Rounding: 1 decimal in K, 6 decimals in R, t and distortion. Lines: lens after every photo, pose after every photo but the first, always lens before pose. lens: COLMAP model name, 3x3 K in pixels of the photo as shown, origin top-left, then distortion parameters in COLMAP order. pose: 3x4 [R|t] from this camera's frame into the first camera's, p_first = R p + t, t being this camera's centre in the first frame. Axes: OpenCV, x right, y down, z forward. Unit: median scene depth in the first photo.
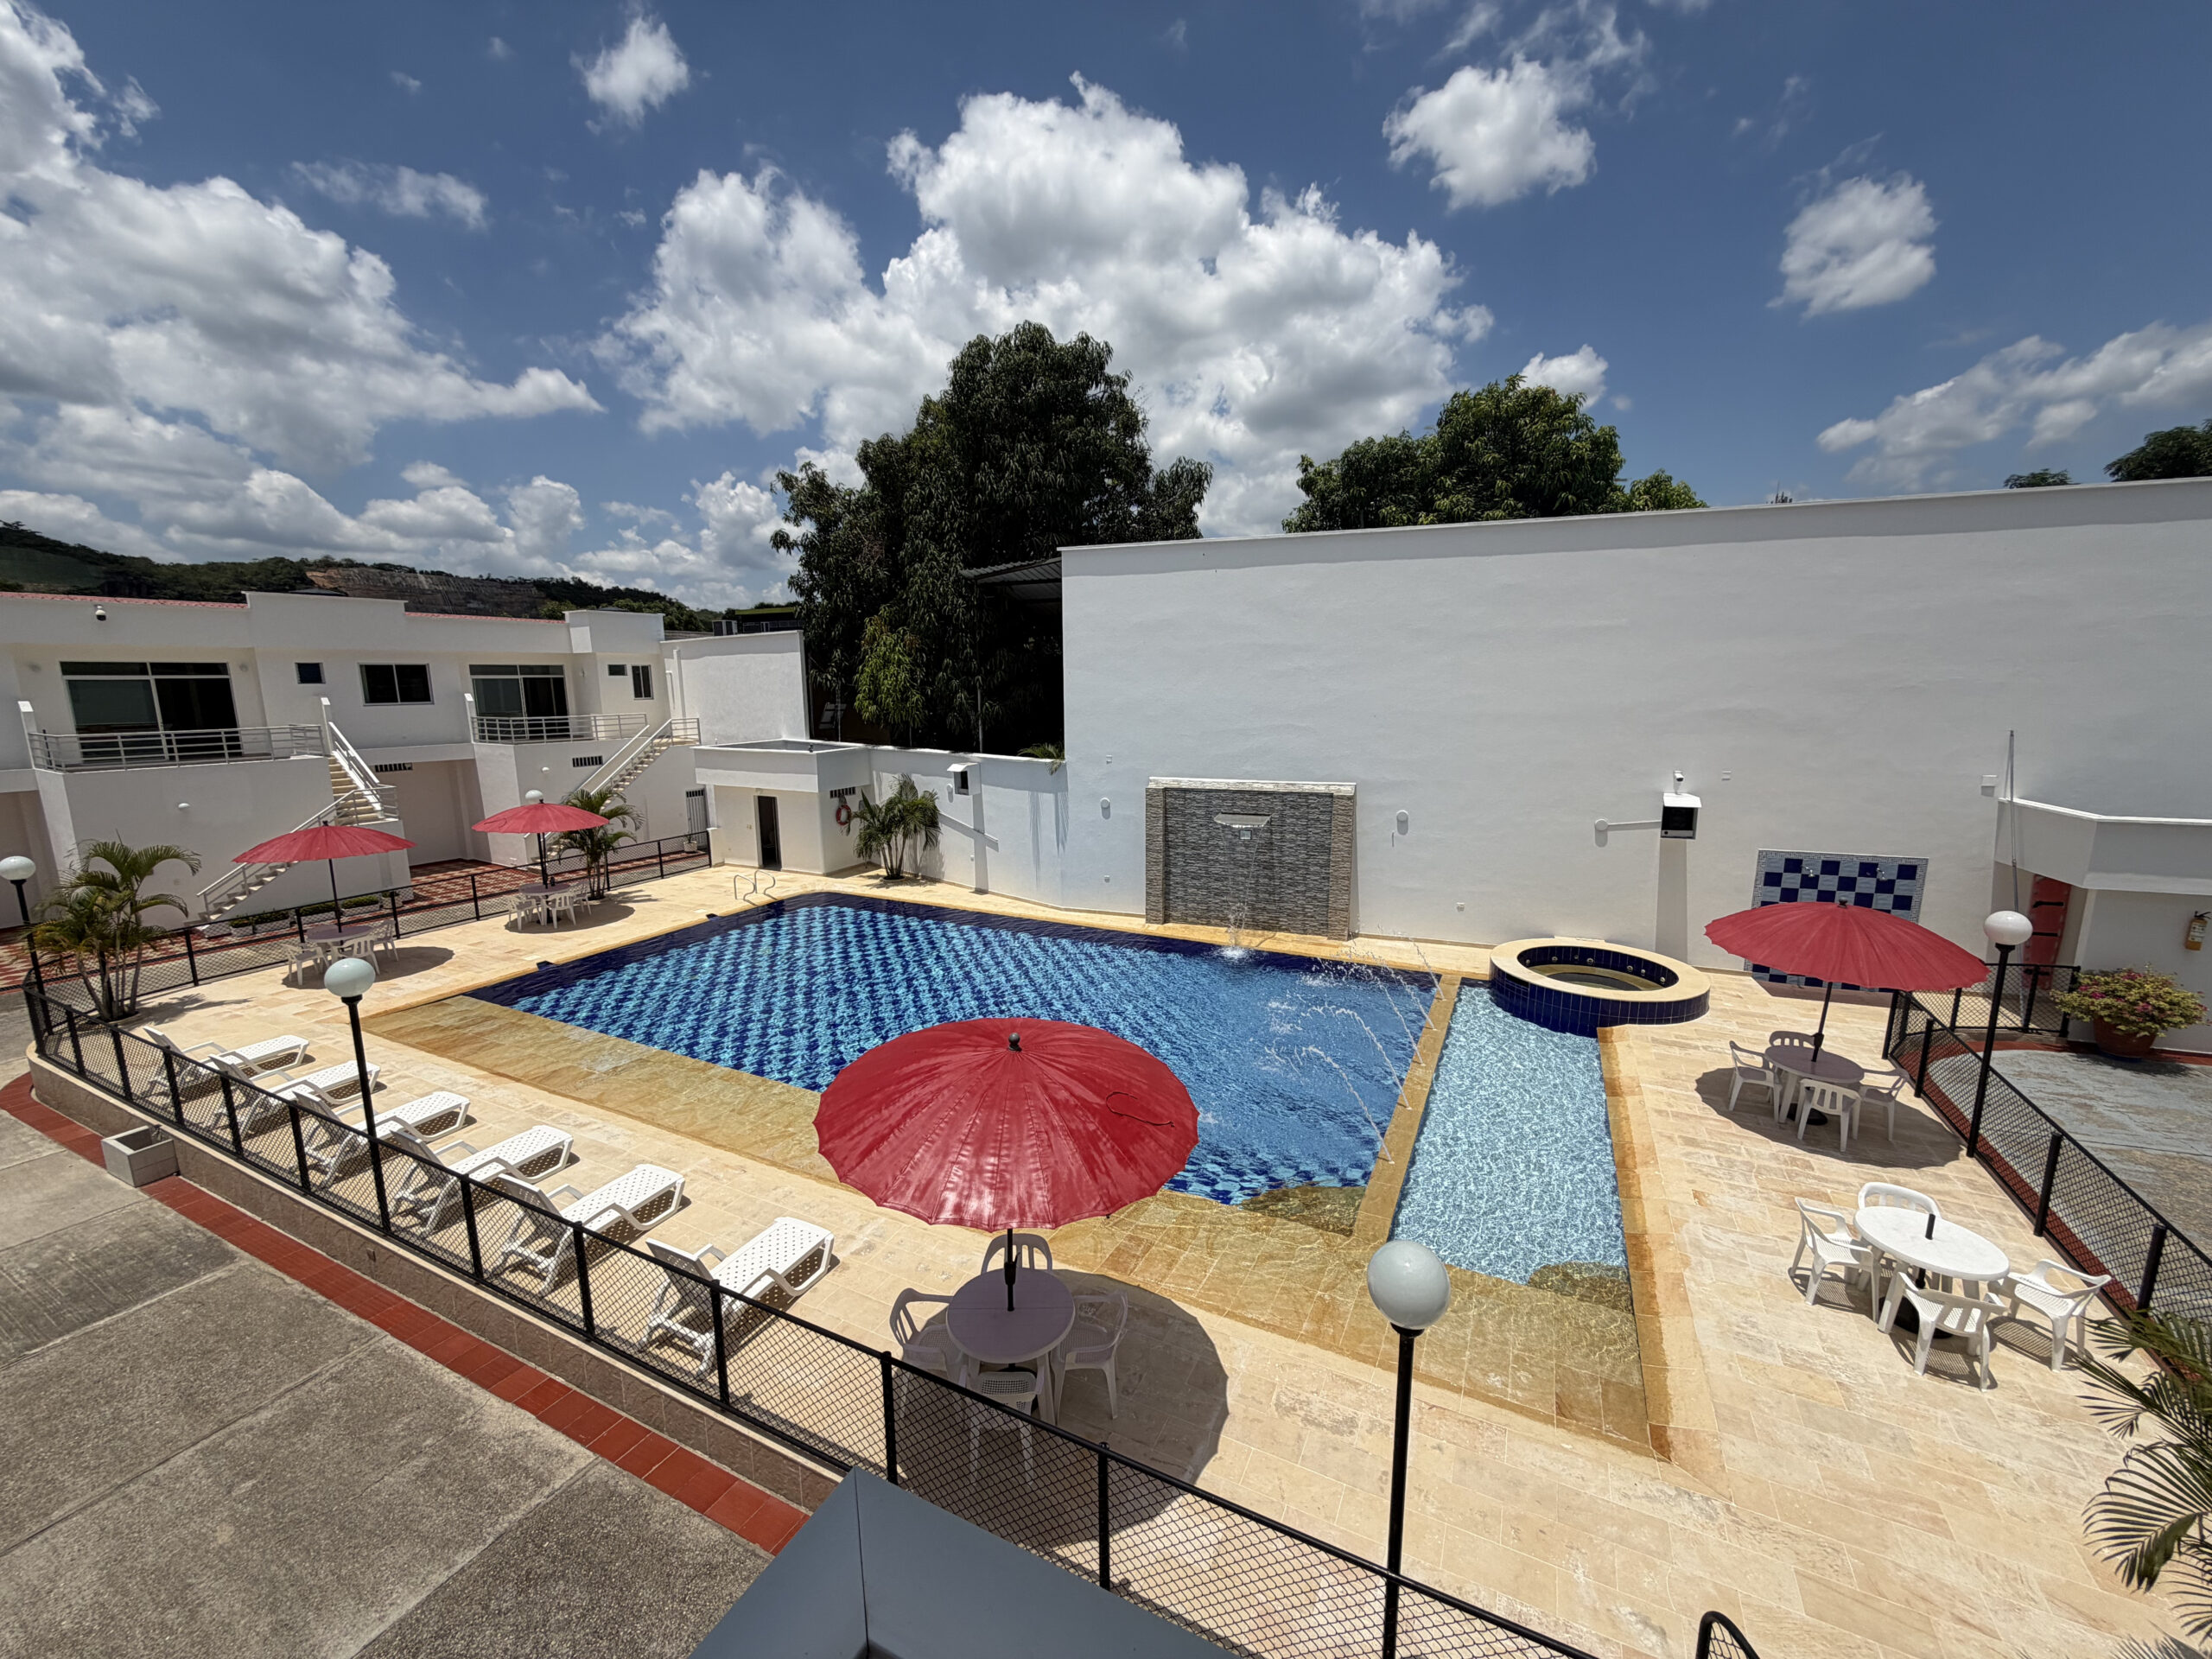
lens RADIAL K [[873.9, 0, 1106.0], [0, 873.9, 829.5], [0, 0, 1]] dist [-0.012677, 0.002667]
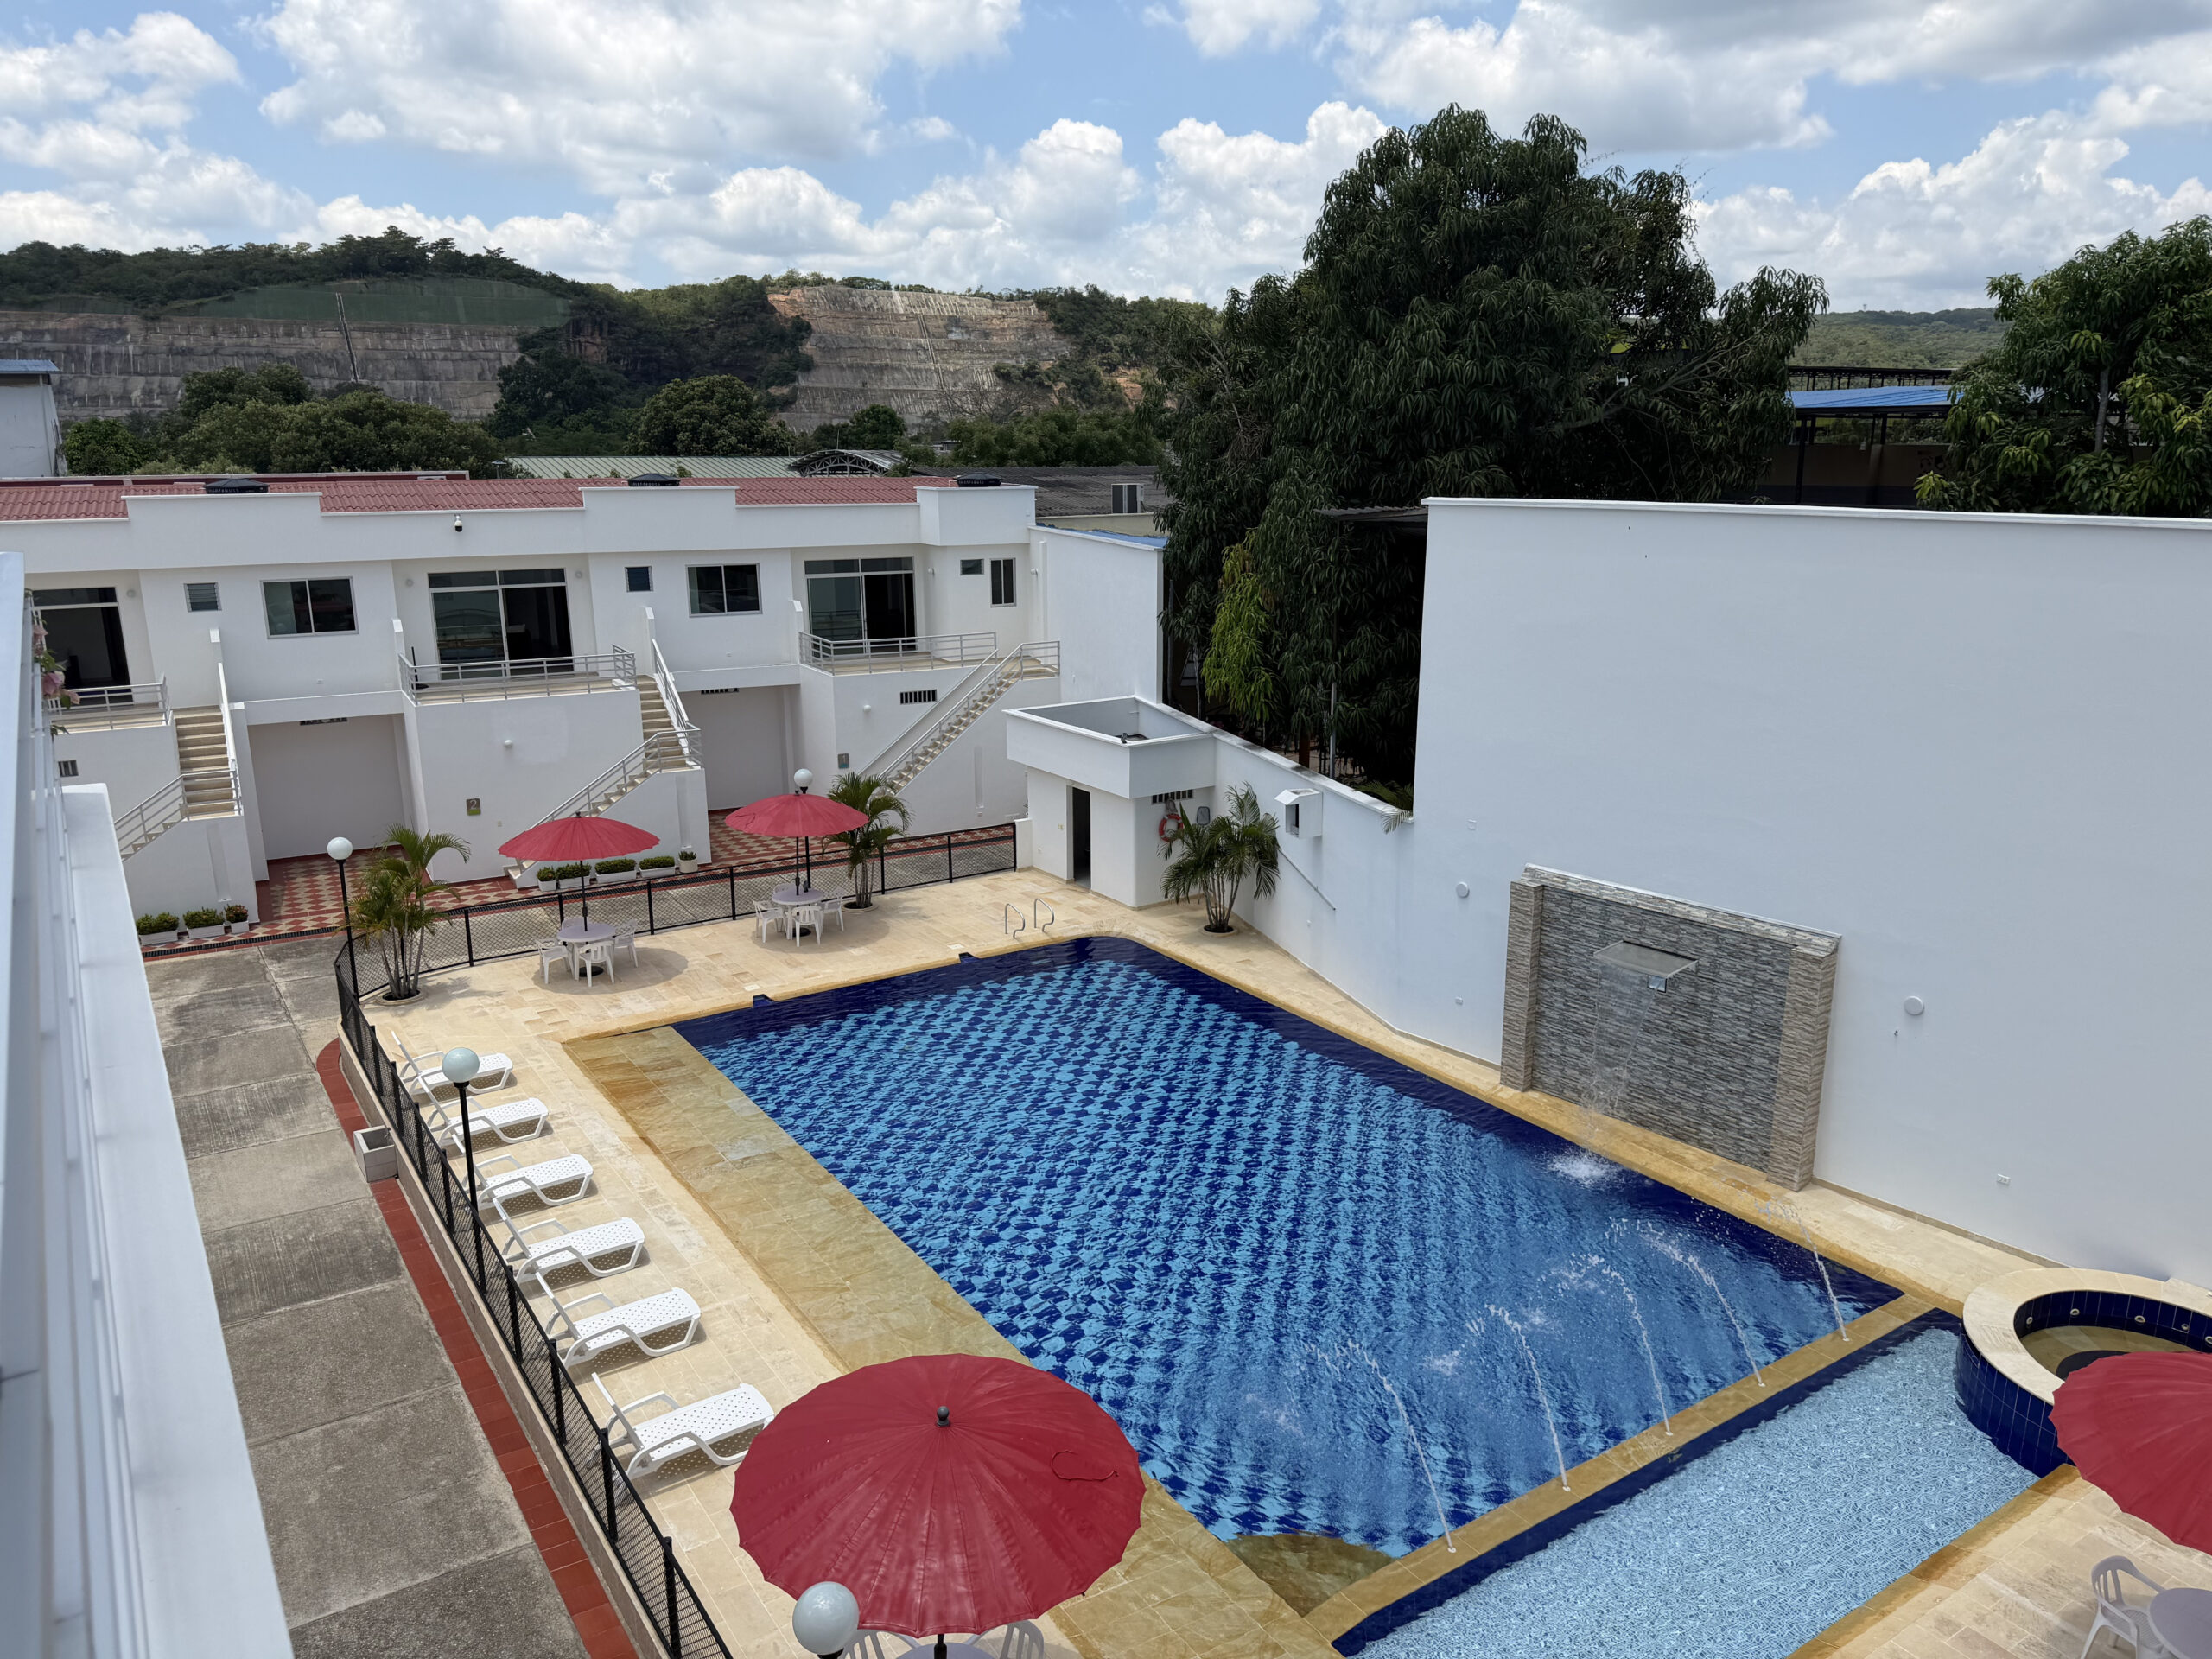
lens RADIAL K [[1540.9, 0, 1106.0], [0, 1540.9, 829.5], [0, 0, 1]] dist [0.088643, -0.127477]
pose [[0.862471, 0.123309, -0.490855, 0.300539], [-0.085752, 0.991446, 0.098390, -0.150650], [0.498788, -0.042767, 0.865668, -0.119383]]
